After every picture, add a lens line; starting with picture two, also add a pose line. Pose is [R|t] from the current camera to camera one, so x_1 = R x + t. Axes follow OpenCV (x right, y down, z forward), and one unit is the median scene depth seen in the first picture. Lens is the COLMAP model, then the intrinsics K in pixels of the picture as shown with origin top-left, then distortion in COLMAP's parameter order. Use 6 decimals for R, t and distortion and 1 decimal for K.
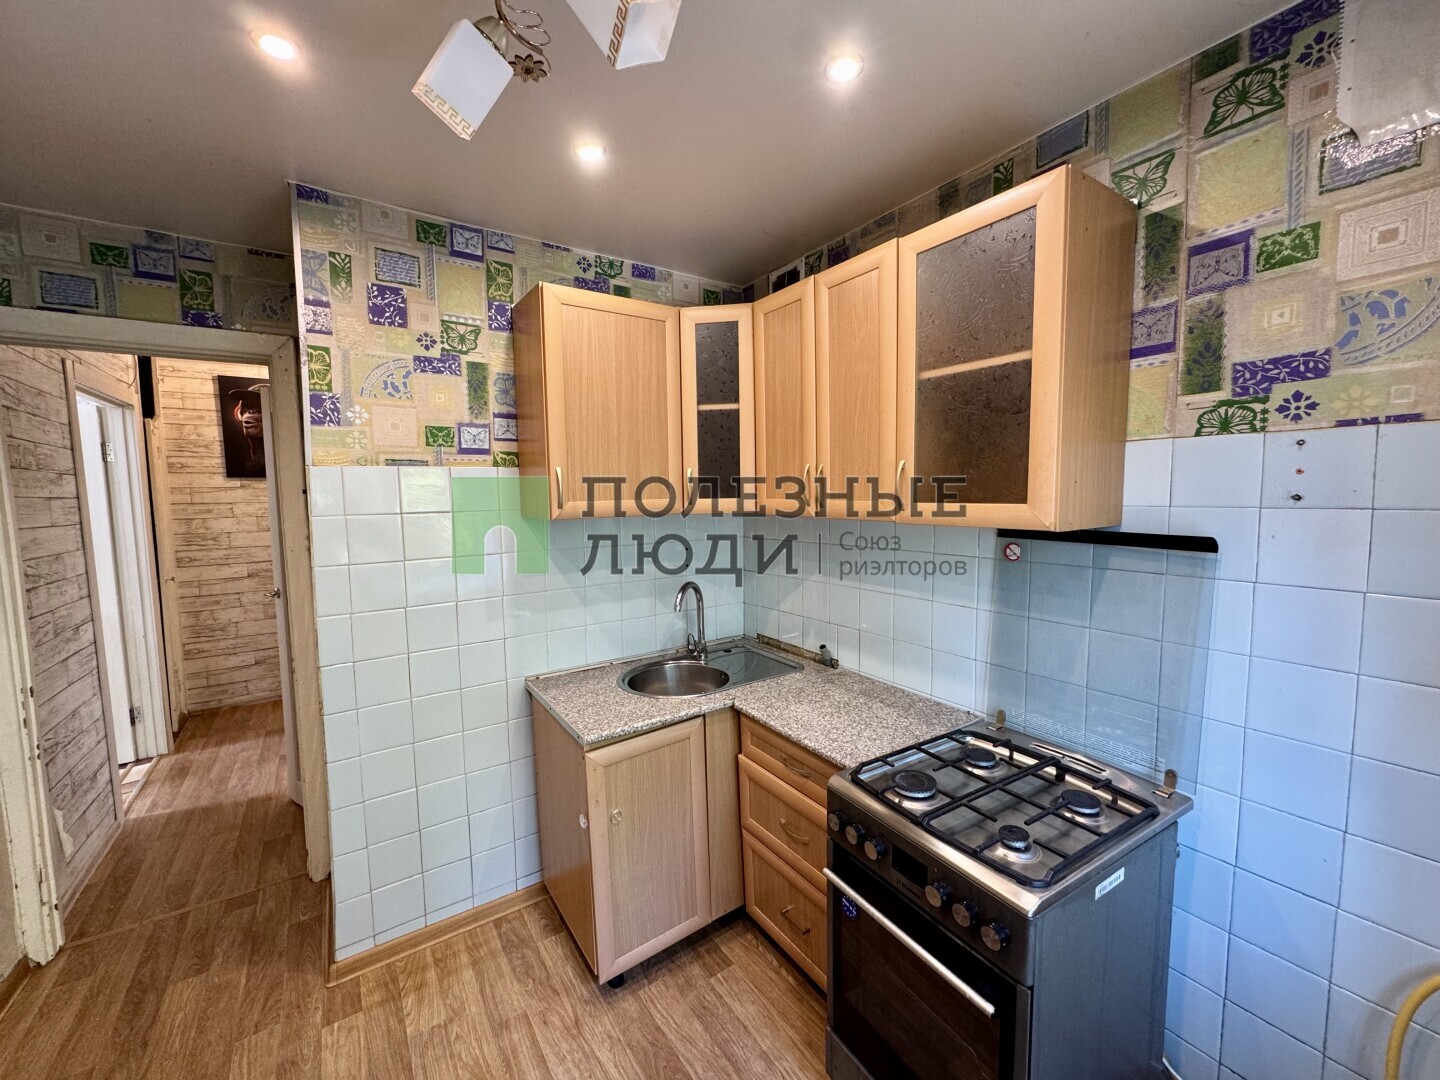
lens RADIAL K [[578.8, 0, 717.1], [0, 578.8, 541.0], [0, 0, 1]] dist [-0.000846, -0.000054]
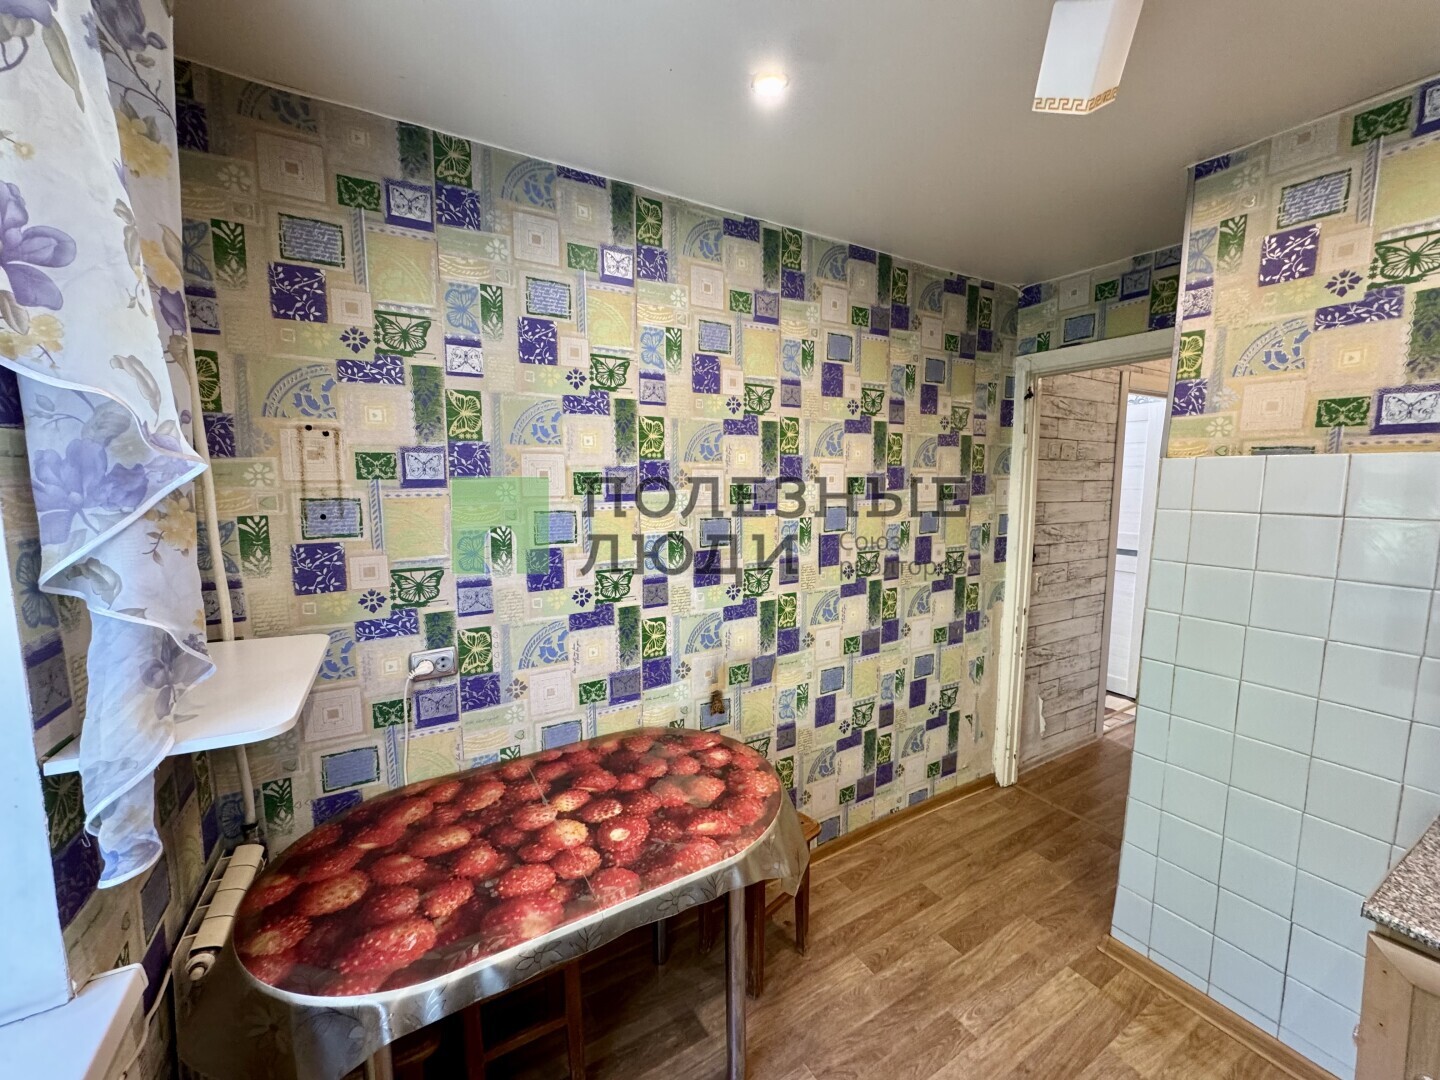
lens RADIAL K [[578.8, 0, 721.3], [0, 578.8, 541.2], [0, 0, 1]] dist [-0.000846, -0.000054]
pose [[-0.062238, 0.128870, -0.989706, 0.319835], [-0.084911, 0.987350, 0.133903, -0.052983], [0.994443, 0.092371, -0.050508, 0.283164]]
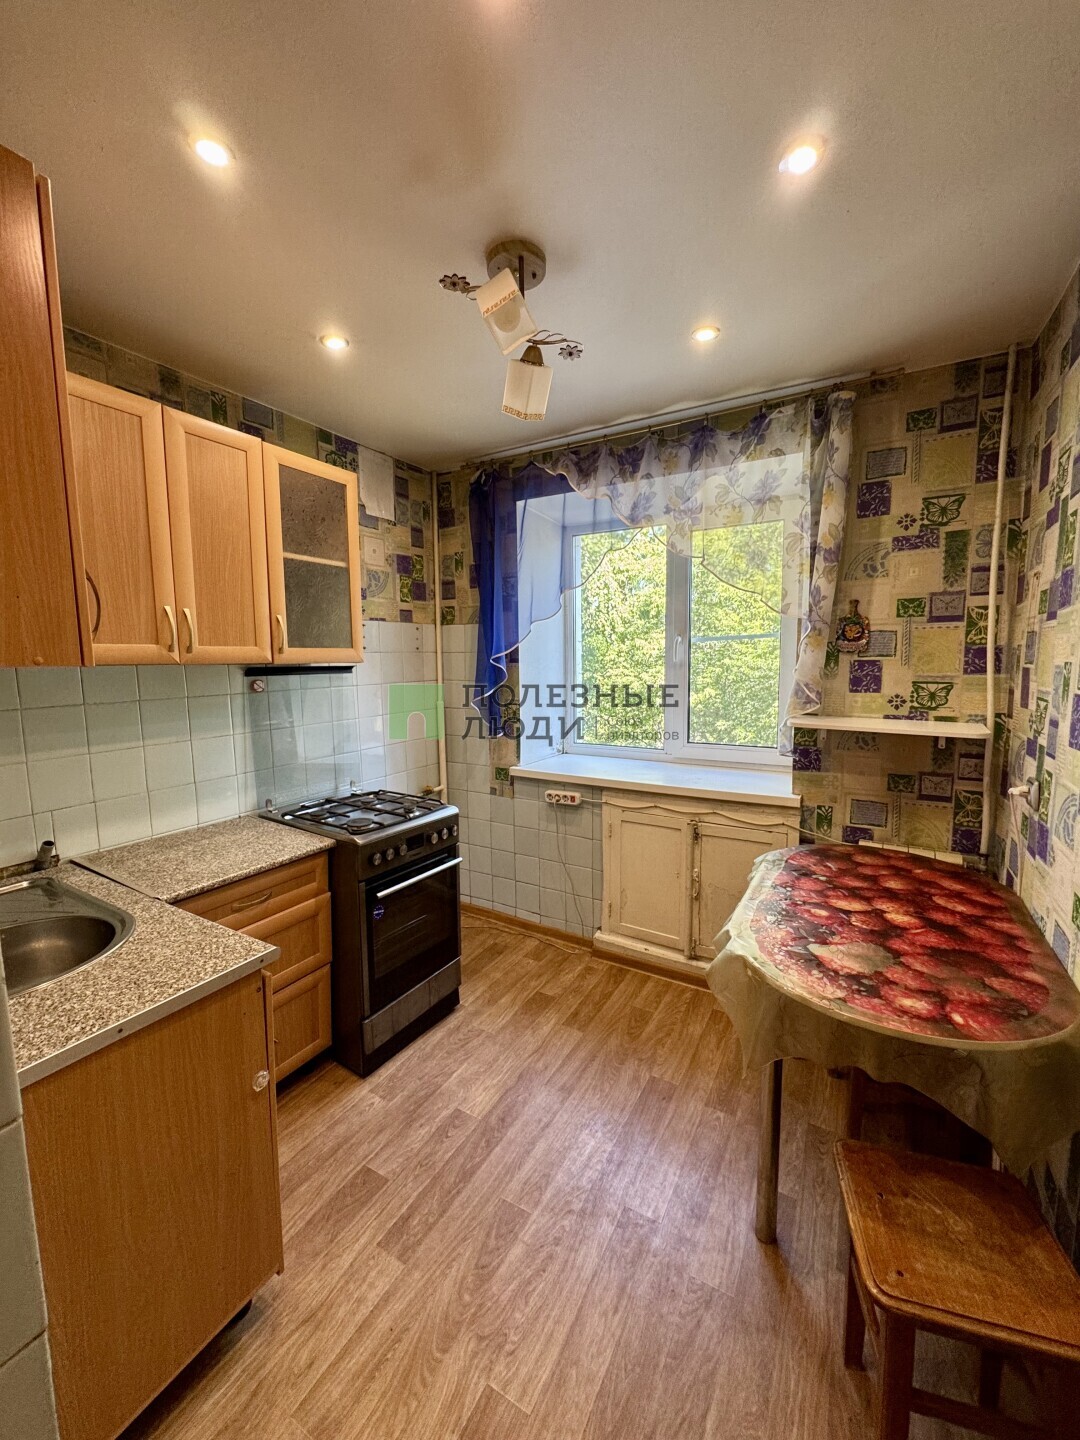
lens RADIAL K [[578.8, 0, 542.4], [0, 578.8, 716.8], [0, 0, 1]] dist [-0.000846, -0.000054]
pose [[-0.441002, -0.077344, 0.894167, -0.911749], [0.092402, 0.987073, 0.130953, -0.023632], [-0.892737, 0.140374, -0.428155, 0.854975]]
